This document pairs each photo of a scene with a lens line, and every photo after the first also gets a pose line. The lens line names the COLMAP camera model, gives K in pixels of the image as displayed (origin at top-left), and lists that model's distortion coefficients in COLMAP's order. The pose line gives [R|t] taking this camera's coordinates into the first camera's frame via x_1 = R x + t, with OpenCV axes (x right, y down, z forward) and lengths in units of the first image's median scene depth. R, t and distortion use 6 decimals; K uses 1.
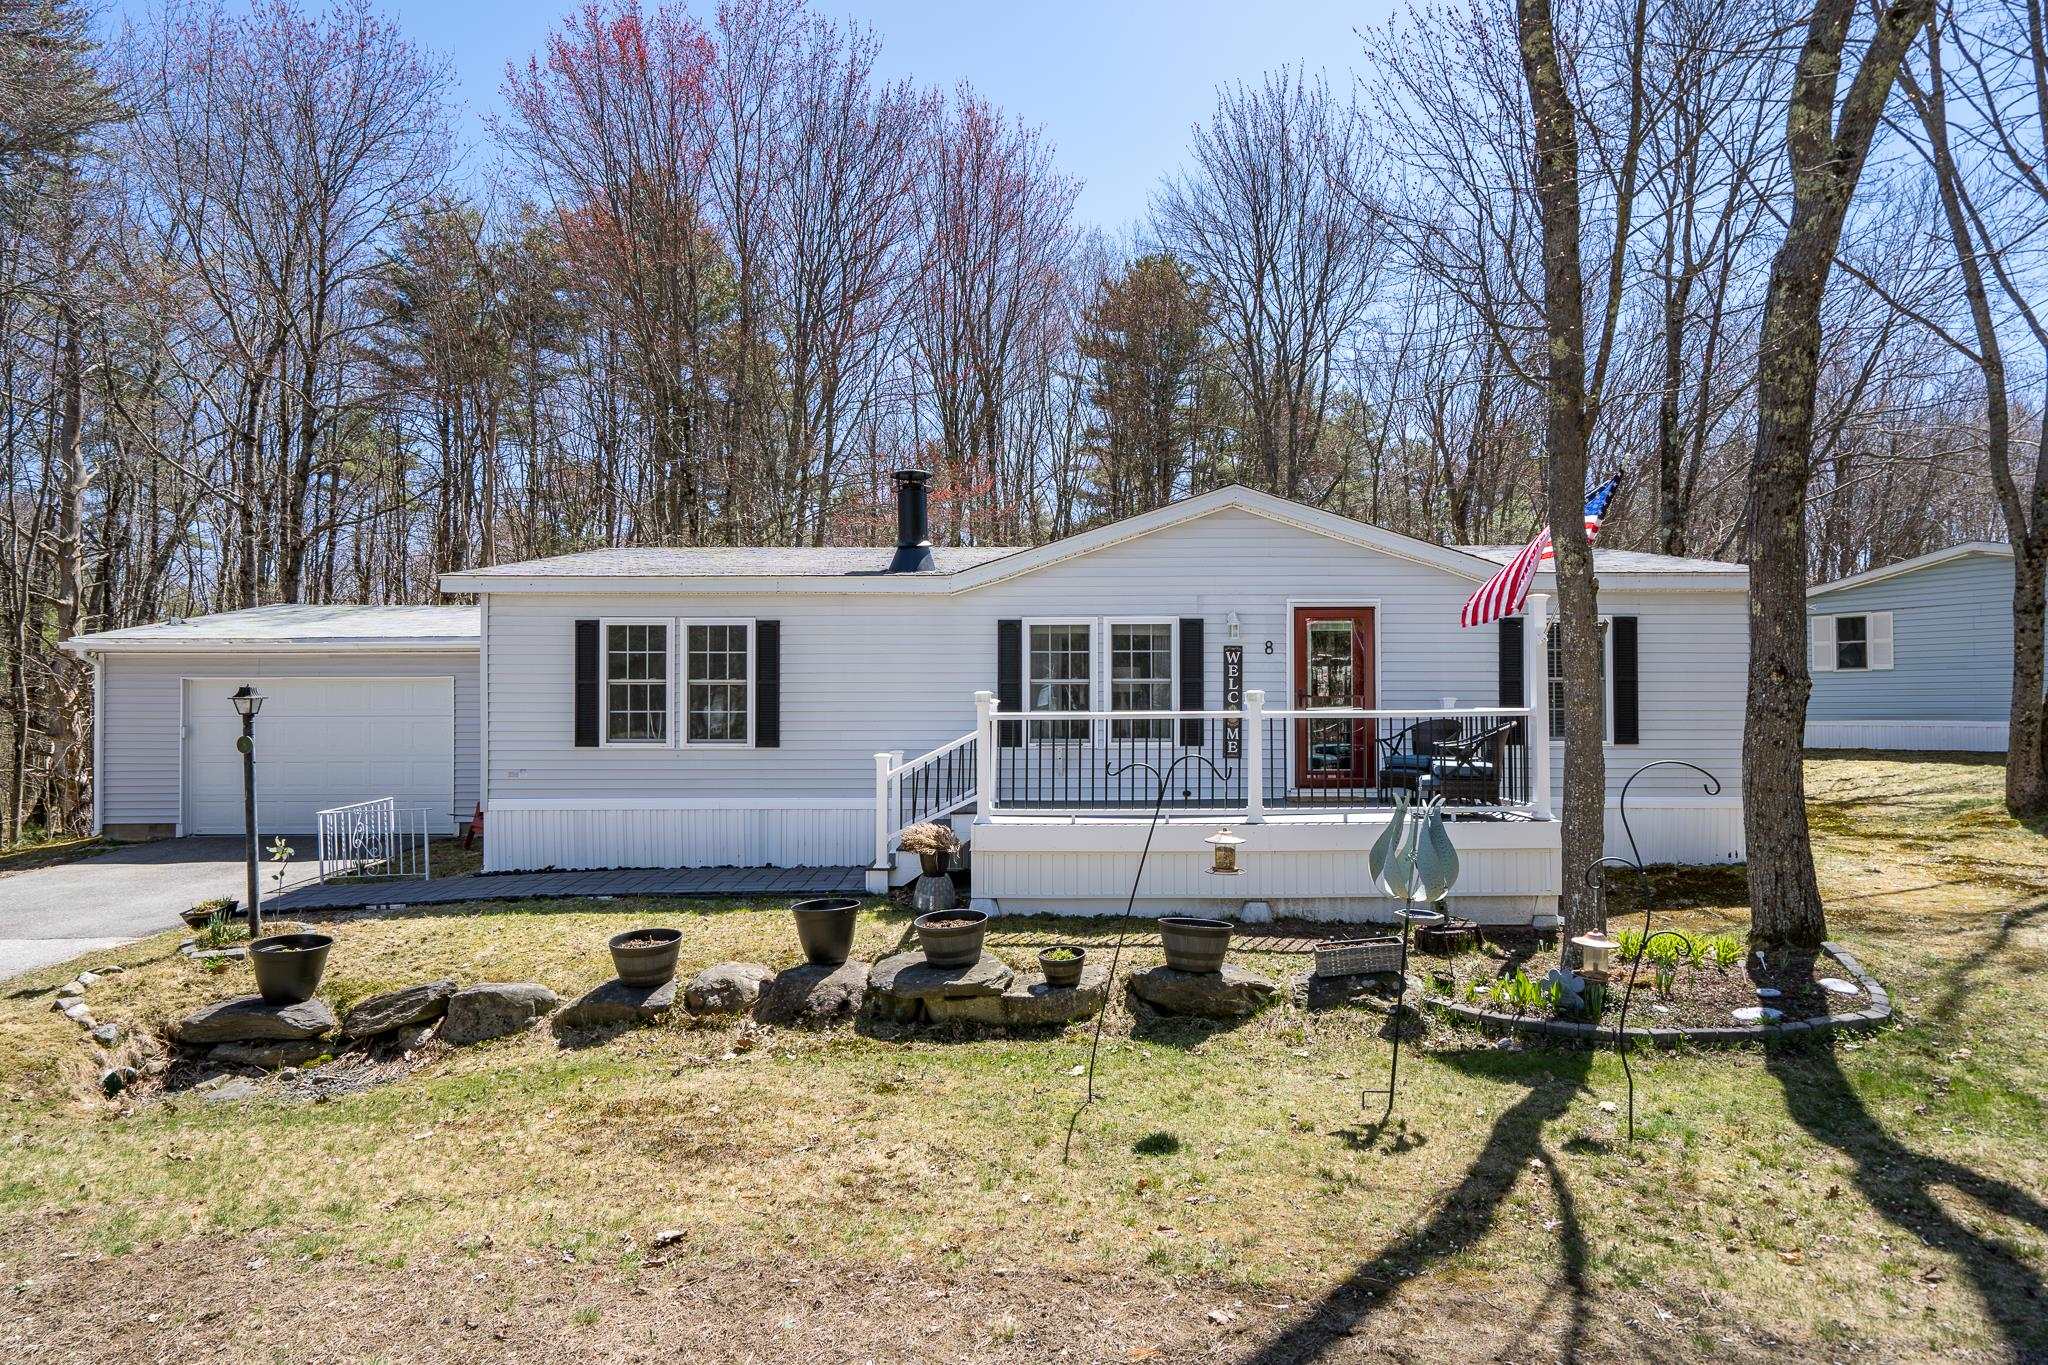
lens RADIAL K [[1046.9, 0, 1033.8], [0, 1046.9, 721.3], [0, 0, 1]] dist [0.006422, 0.000996]
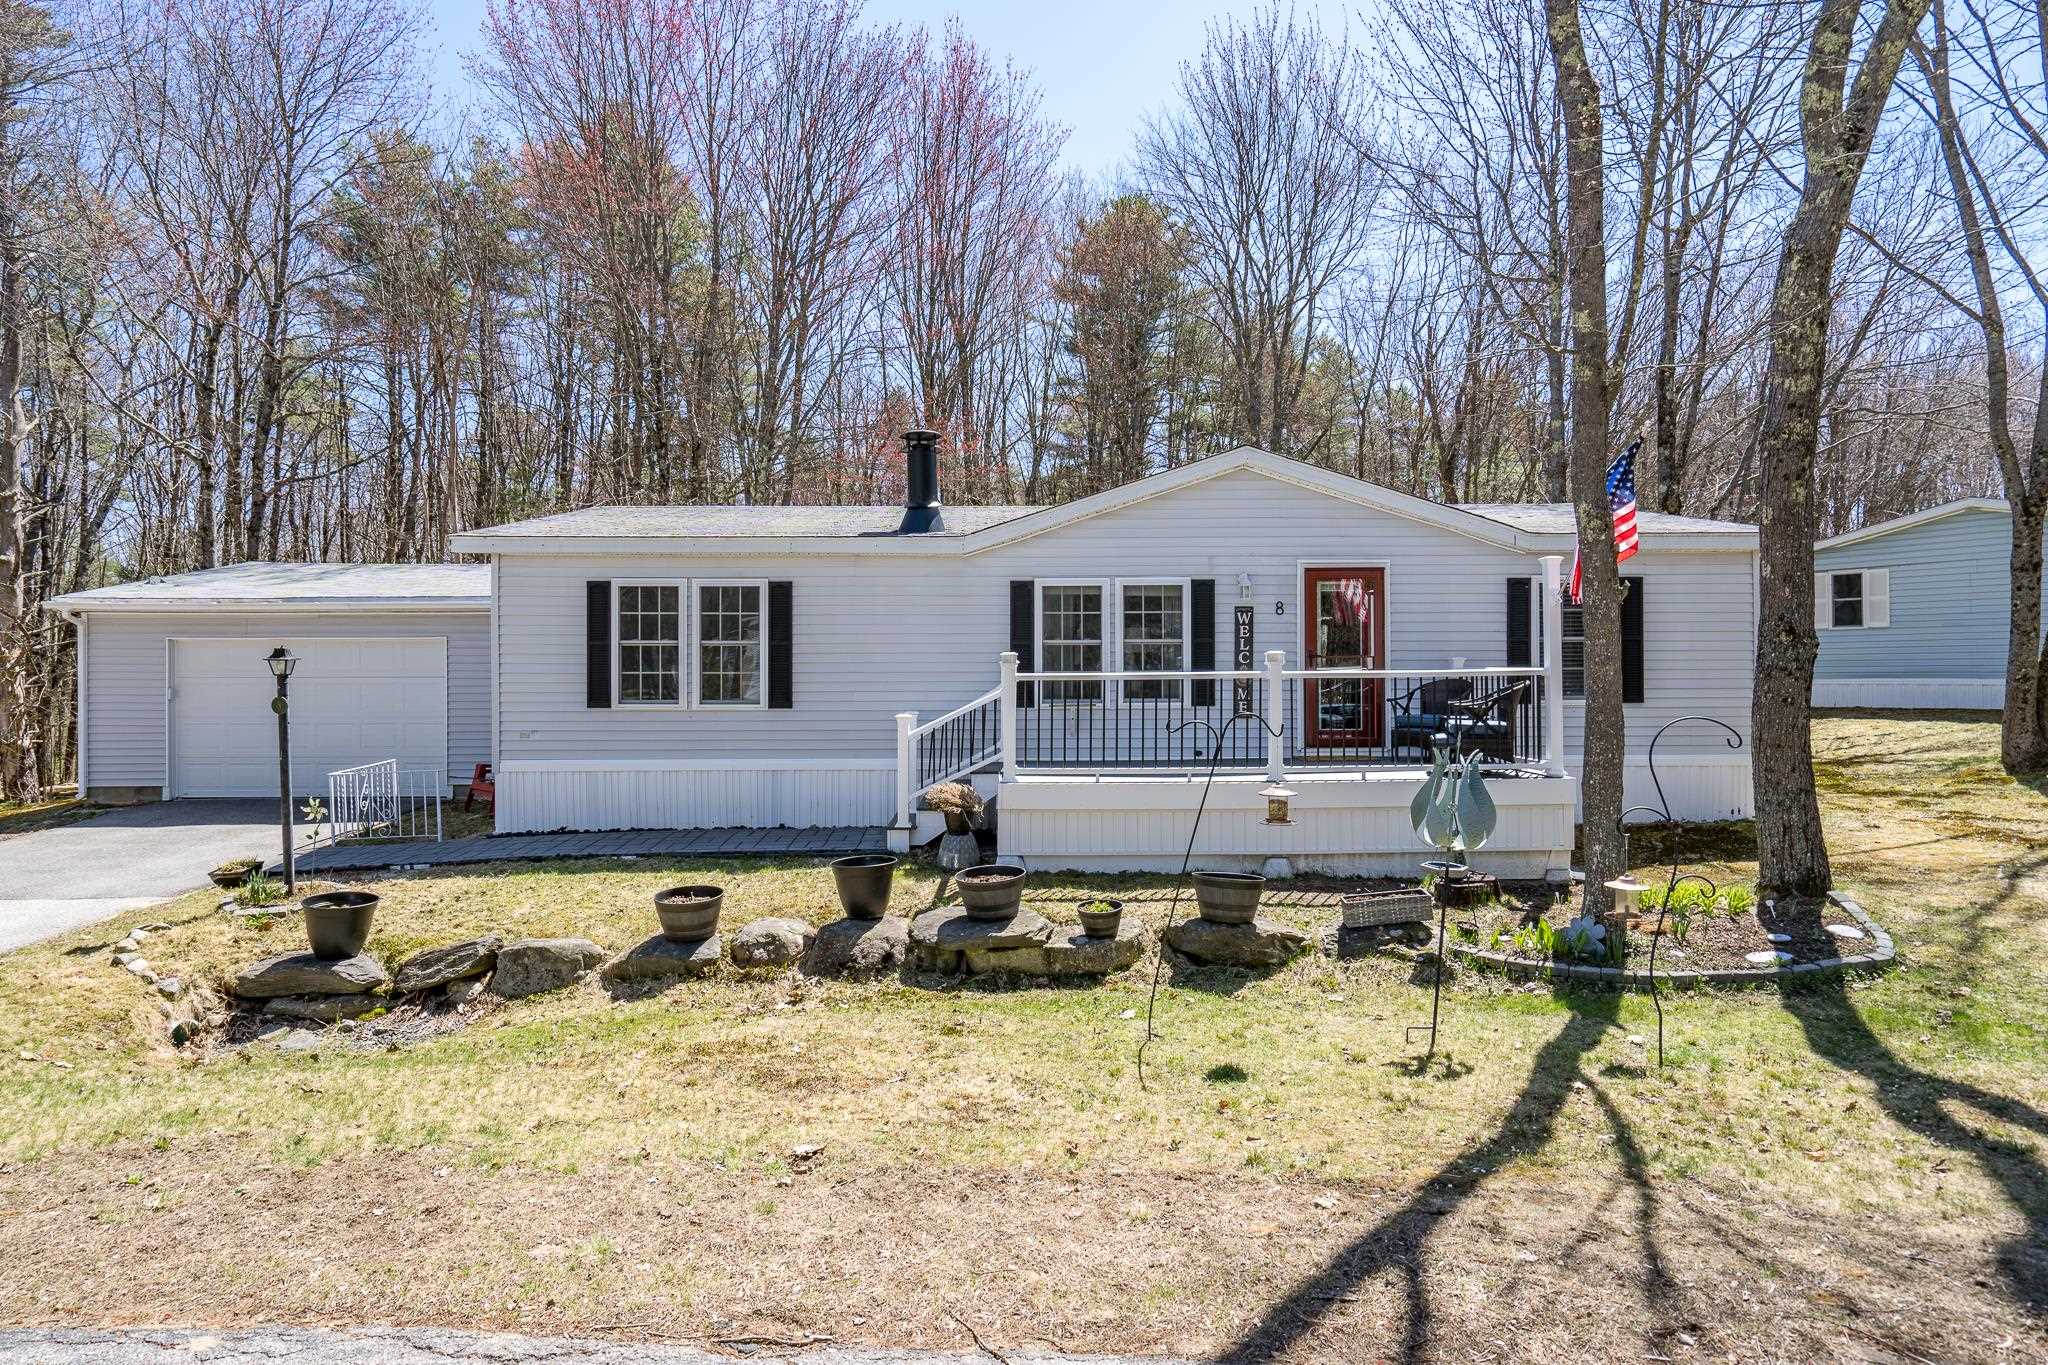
lens RADIAL K [[1096.2, 0, 1008.8], [0, 1096.2, 700.4], [0, 0, 1]] dist [0.011801, -0.003213]
pose [[0.999881, -0.001535, 0.015320, -0.052372], [0.001278, 0.999859, 0.016766, 0.000194], [-0.015344, -0.016745, 0.999742, -0.051604]]
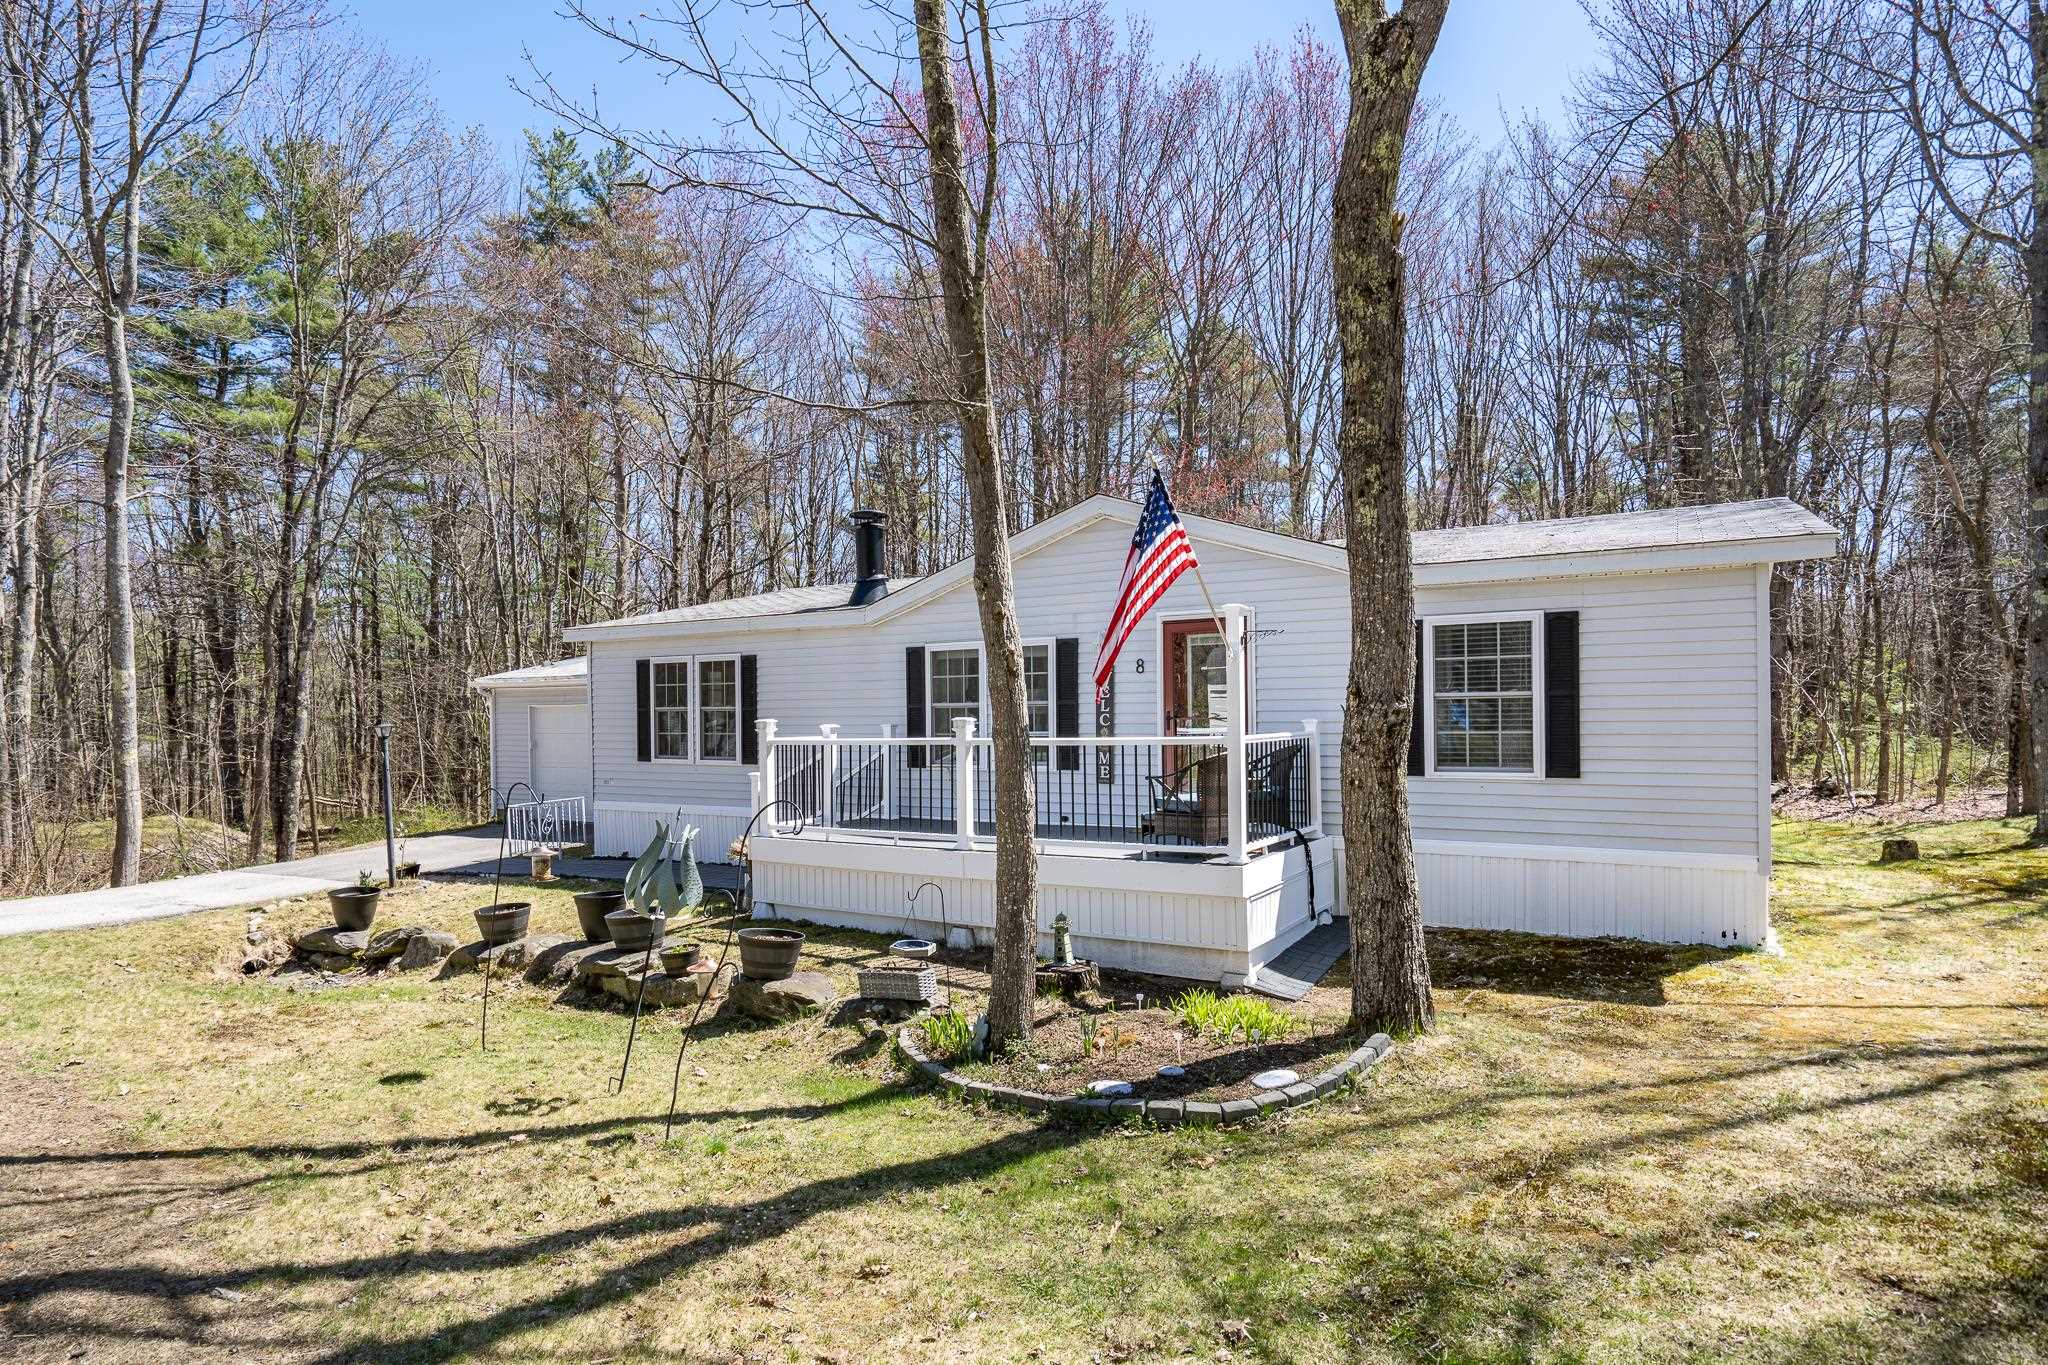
lens RADIAL K [[1096.2, 0, 1025.2], [0, 1096.2, 766.4], [0, 0, 1]] dist [0.011801, -0.003213]
pose [[0.863089, 0.019355, -0.504681, 0.632083], [-0.004924, 0.999540, 0.029913, -0.010897], [0.505028, -0.023333, 0.862787, 0.101154]]
